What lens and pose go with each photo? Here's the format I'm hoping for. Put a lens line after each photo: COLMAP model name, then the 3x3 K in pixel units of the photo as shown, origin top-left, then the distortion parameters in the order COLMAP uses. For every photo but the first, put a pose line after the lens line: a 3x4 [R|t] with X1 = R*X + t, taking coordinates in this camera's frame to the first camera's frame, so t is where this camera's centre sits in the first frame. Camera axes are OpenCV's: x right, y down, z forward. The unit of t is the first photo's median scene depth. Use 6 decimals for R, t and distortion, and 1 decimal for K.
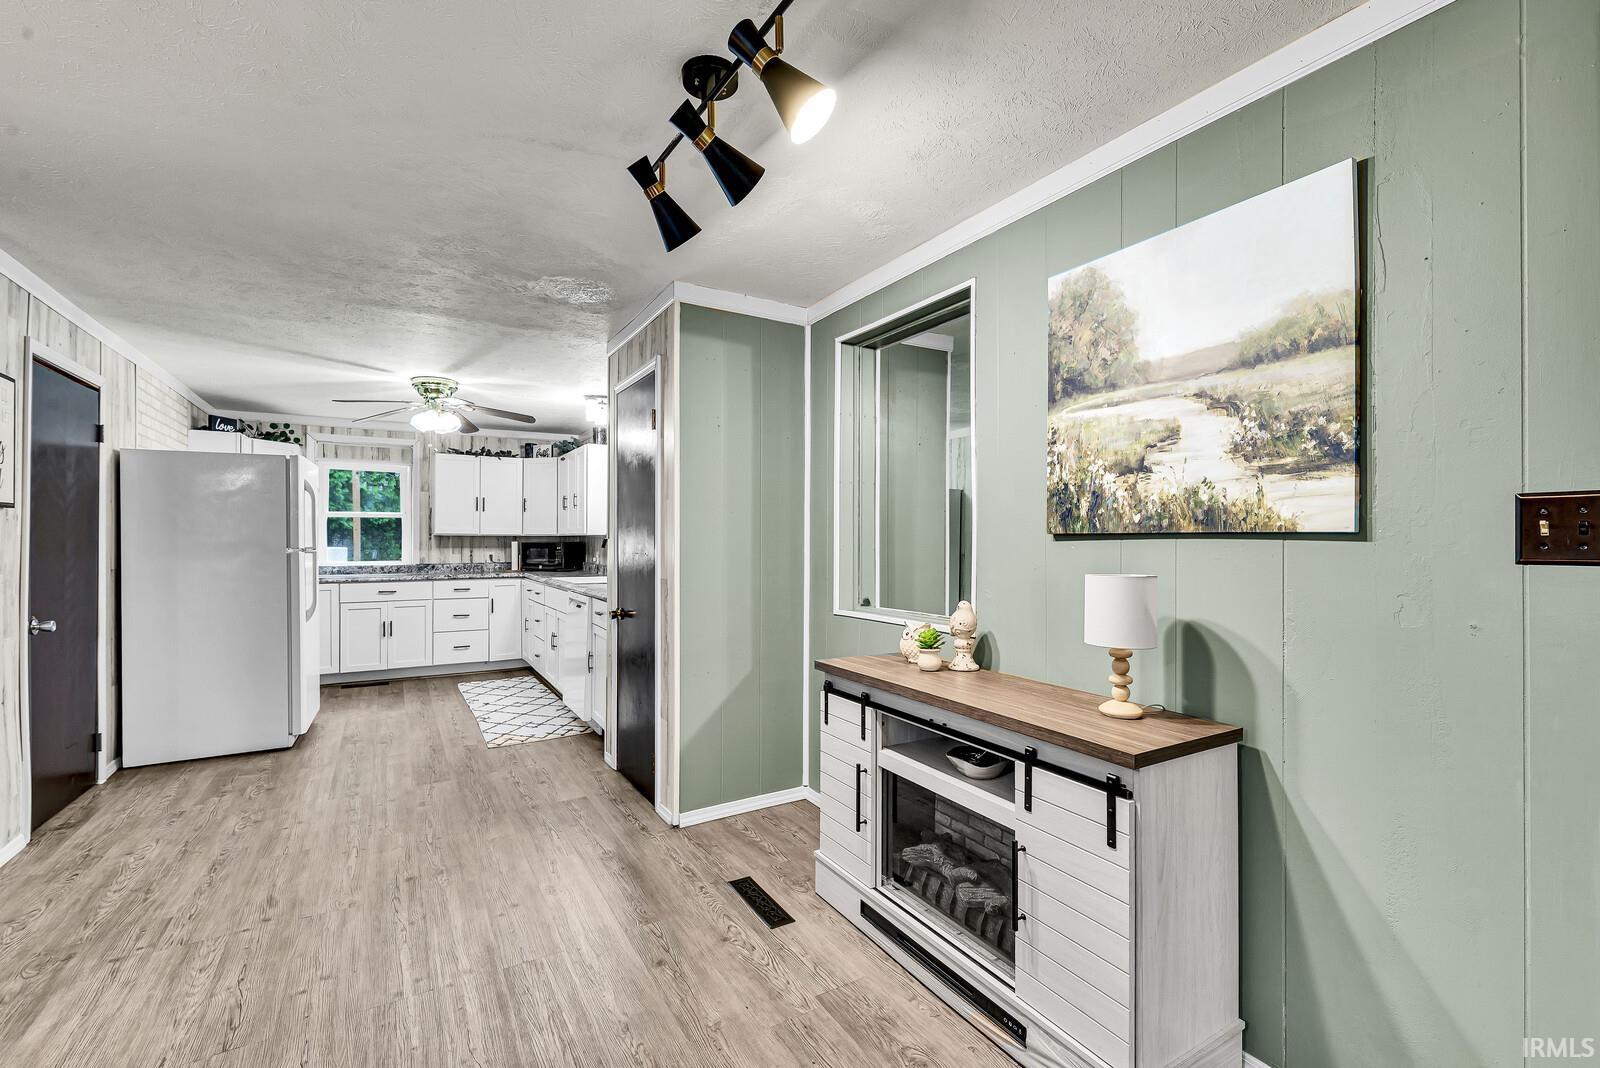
lens RADIAL K [[692.2, 0, 784.3], [0, 692.2, 540.4], [0, 0, 1]] dist [0.002181, -0.001084]
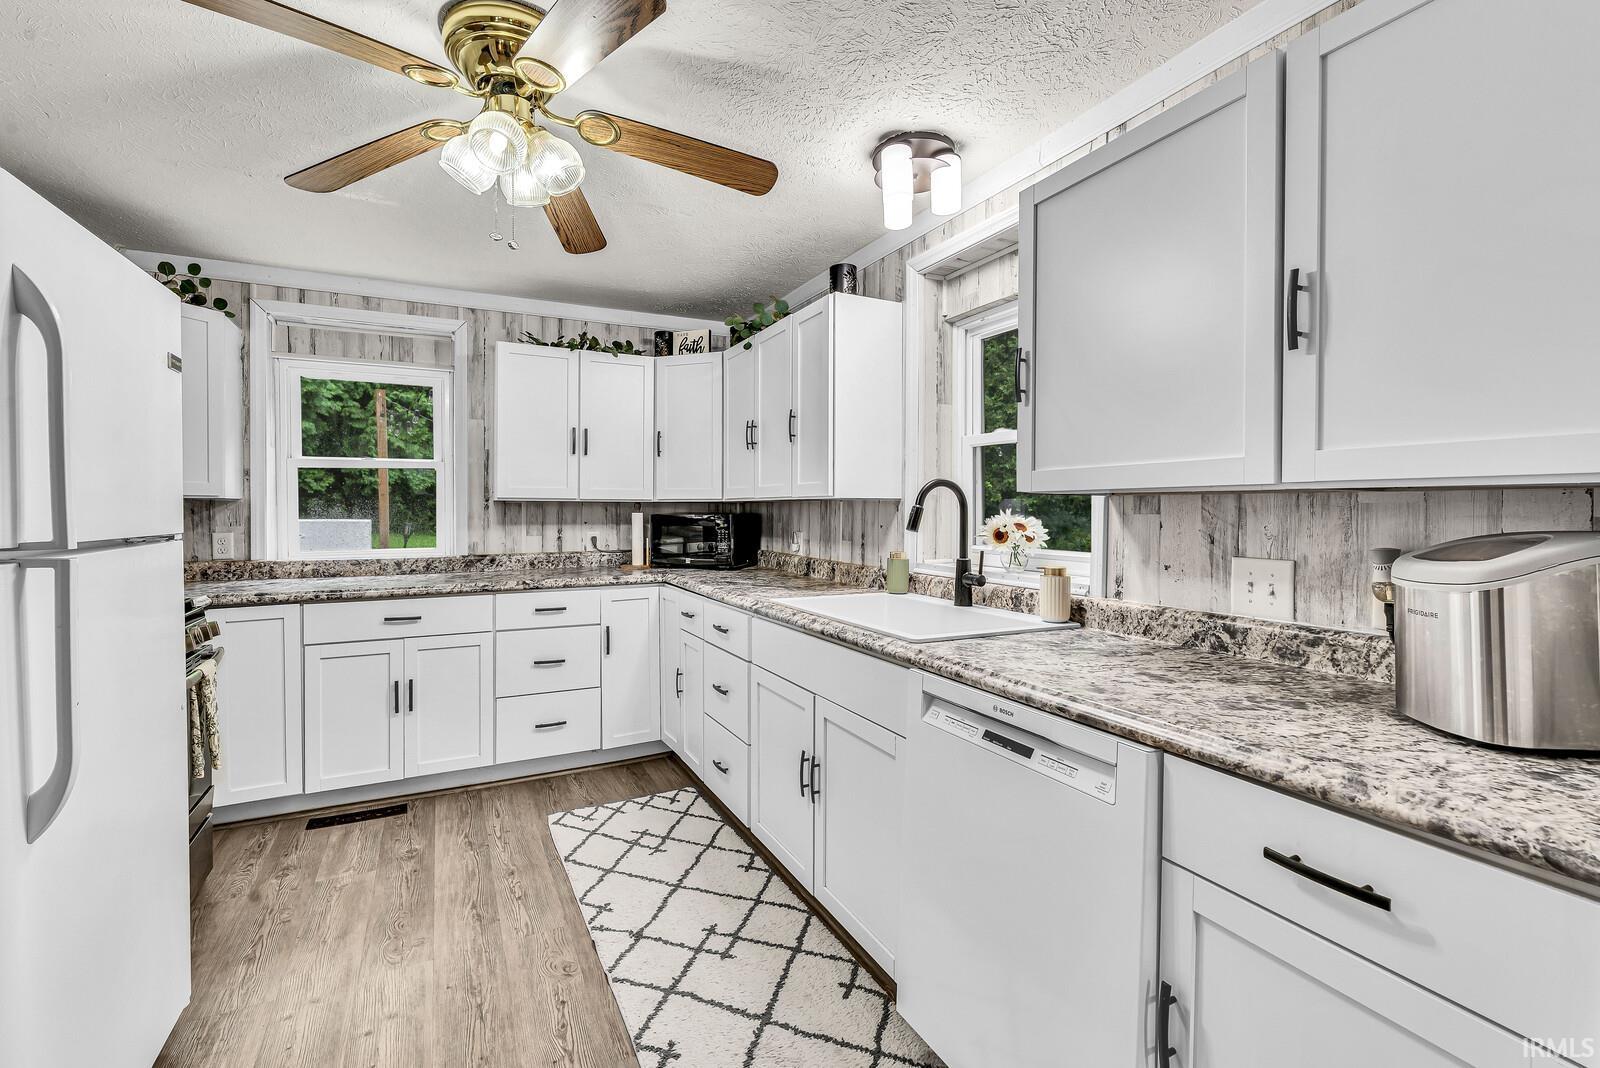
lens RADIAL K [[692.2, 0, 769.9], [0, 692.2, 513.8], [0, 0, 1]] dist [0.002181, -0.001084]
pose [[0.997390, -0.000452, -0.072194, -0.278086], [0.000994, 0.999972, 0.007478, -0.001385], [0.072189, -0.007531, 0.997363, 0.526979]]
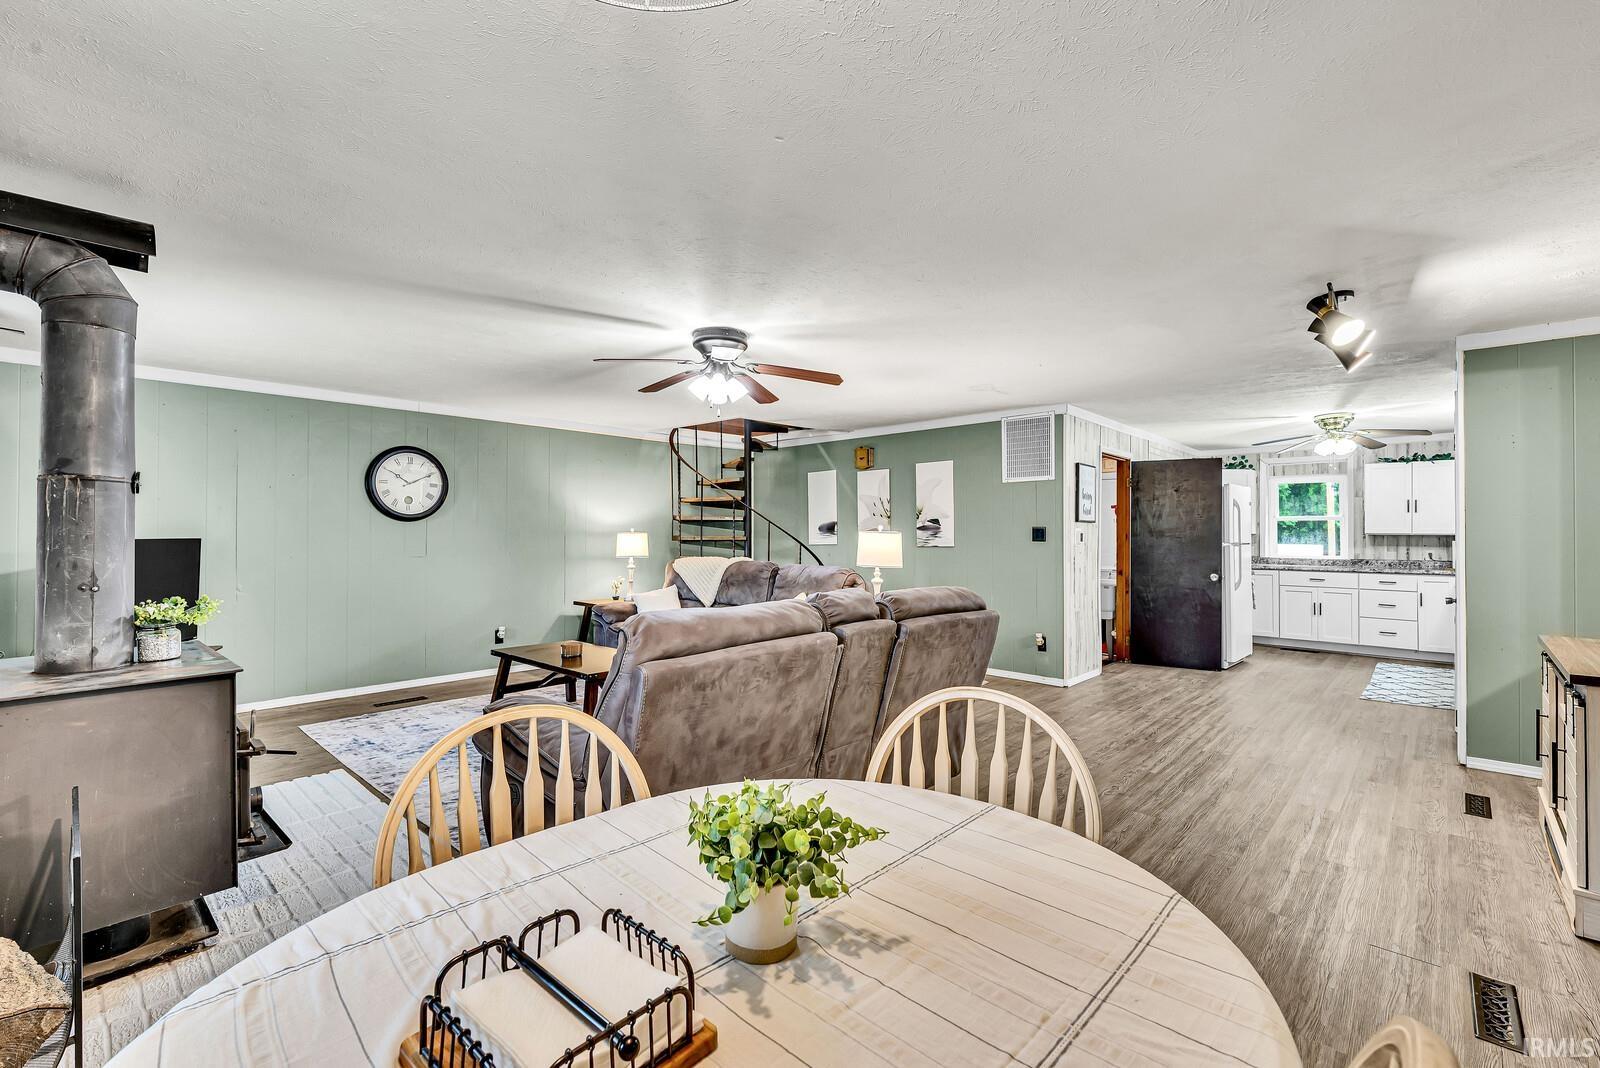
lens RADIAL K [[692.2, 0, 801.5], [0, 692.2, 528.3], [0, 0, 1]] dist [0.002181, -0.001084]
pose [[0.296325, -0.010005, -0.955035, 0.341833], [-0.005360, 0.999912, -0.012138, 0.001163], [0.955072, 0.008716, 0.296245, -0.260644]]
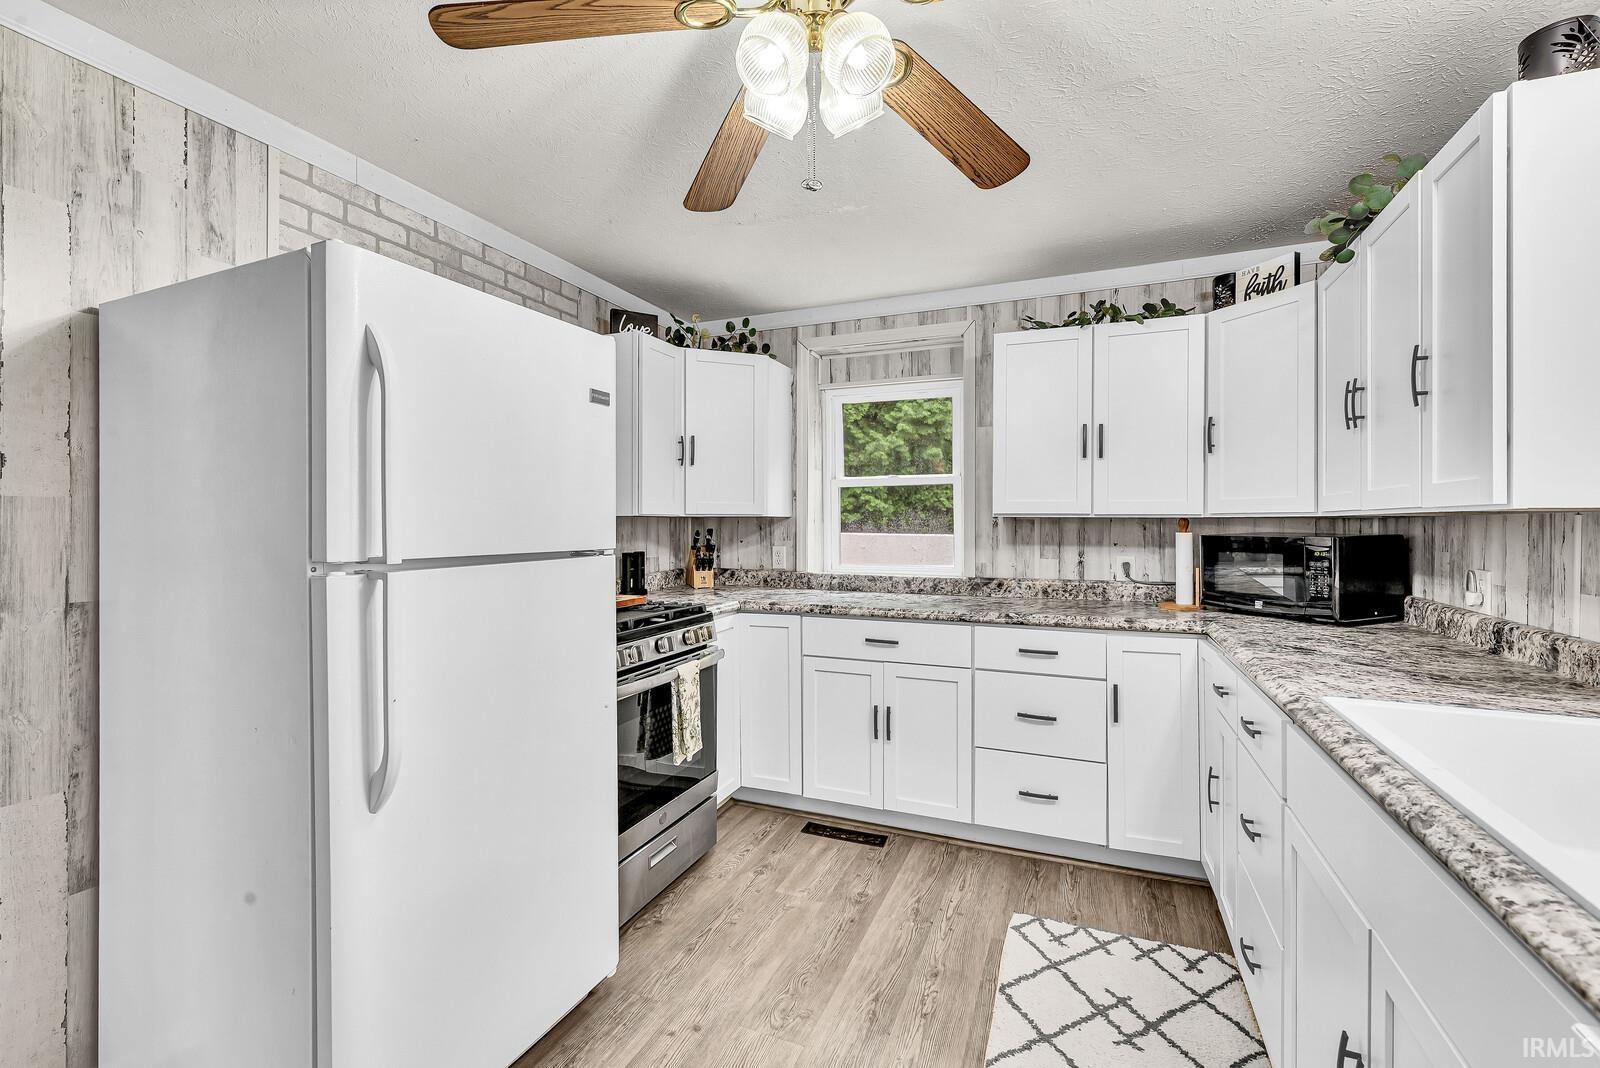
lens RADIAL K [[692.2, 0, 806.1], [0, 692.2, 521.2], [0, 0, 1]] dist [0.002181, -0.001084]
pose [[0.613589, -0.002832, -0.789620, -0.236352], [-0.000797, 0.999991, -0.004207, -0.002942], [0.789625, 0.003211, 0.613581, 0.660757]]
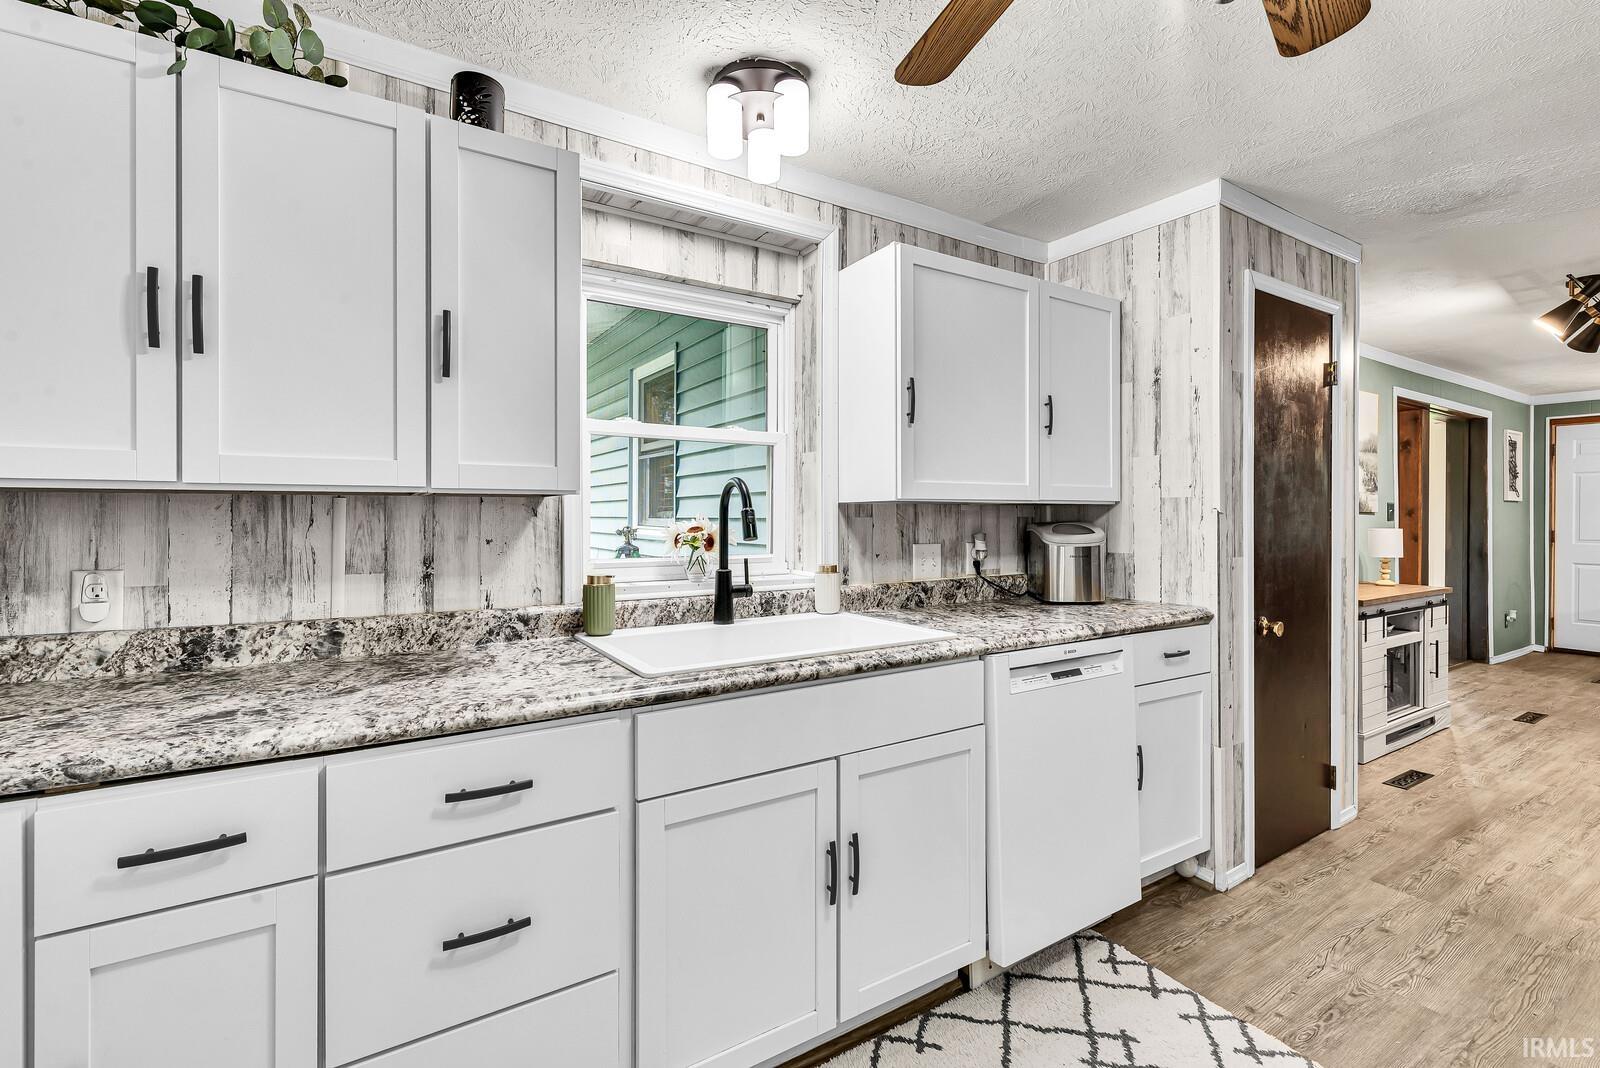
lens RADIAL K [[692.2, 0, 828.6], [0, 692.2, 513.1], [0, 0, 1]] dist [0.002181, -0.001084]
pose [[-0.051248, 0.000857, 0.998686, -0.526333], [-0.001658, 0.999998, -0.000944, -0.001004], [-0.998685, -0.001705, -0.051246, 0.867008]]
